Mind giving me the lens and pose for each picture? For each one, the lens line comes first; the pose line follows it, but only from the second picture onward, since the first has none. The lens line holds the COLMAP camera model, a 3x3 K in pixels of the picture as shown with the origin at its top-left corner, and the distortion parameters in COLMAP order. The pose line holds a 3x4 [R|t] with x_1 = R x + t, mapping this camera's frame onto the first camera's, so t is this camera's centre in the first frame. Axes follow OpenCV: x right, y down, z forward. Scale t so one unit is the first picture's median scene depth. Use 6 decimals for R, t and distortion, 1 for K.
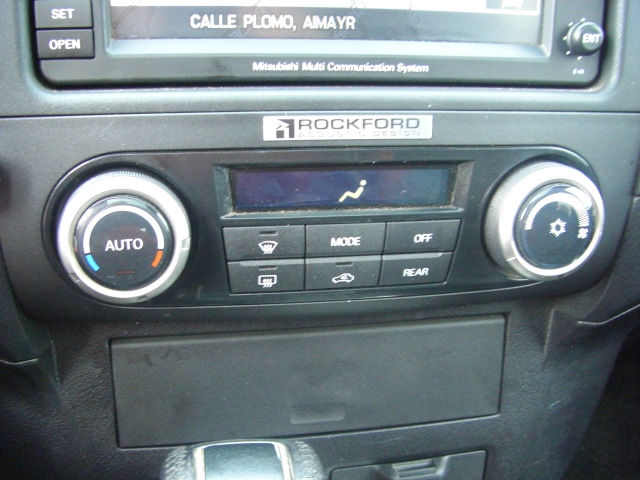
lens RADIAL K [[731.6, 0, 320.3], [0, 731.6, 241.8], [0, 0, 1]] dist [-0.136687, 0.000000]
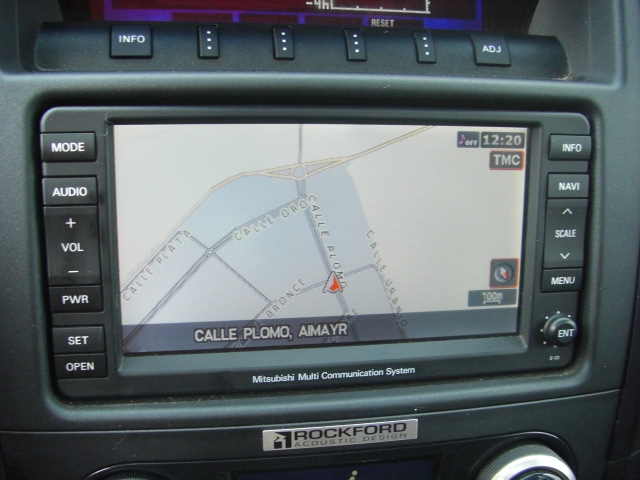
lens RADIAL K [[731.6, 0, 319.2], [0, 731.6, 243.2], [0, 0, 1]] dist [-0.136687, 0.000000]
pose [[0.999989, -0.004550, 0.000652, 0.006747], [0.004594, 0.994476, -0.104861, -0.314992], [-0.000171, 0.104863, 0.994487, -0.103435]]
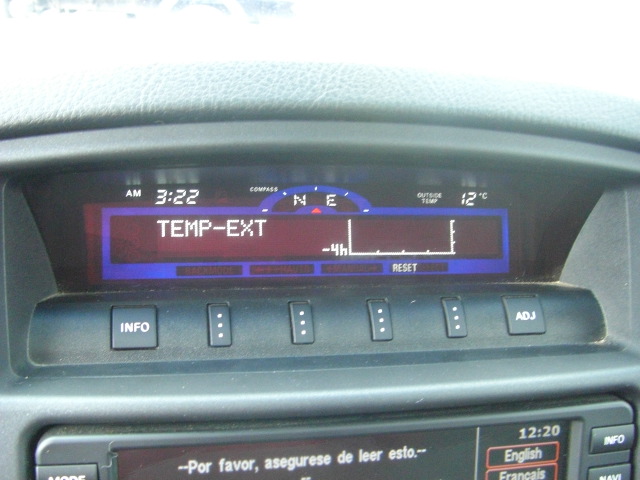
lens RADIAL K [[731.6, 0, 330.3], [0, 731.6, 235.2], [0, 0, 1]] dist [-0.136687, 0.000000]
pose [[0.999477, -0.003182, 0.032166, -0.038836], [0.009127, 0.982430, -0.186411, -0.668870], [-0.031008, 0.186607, 0.981945, -0.057067]]
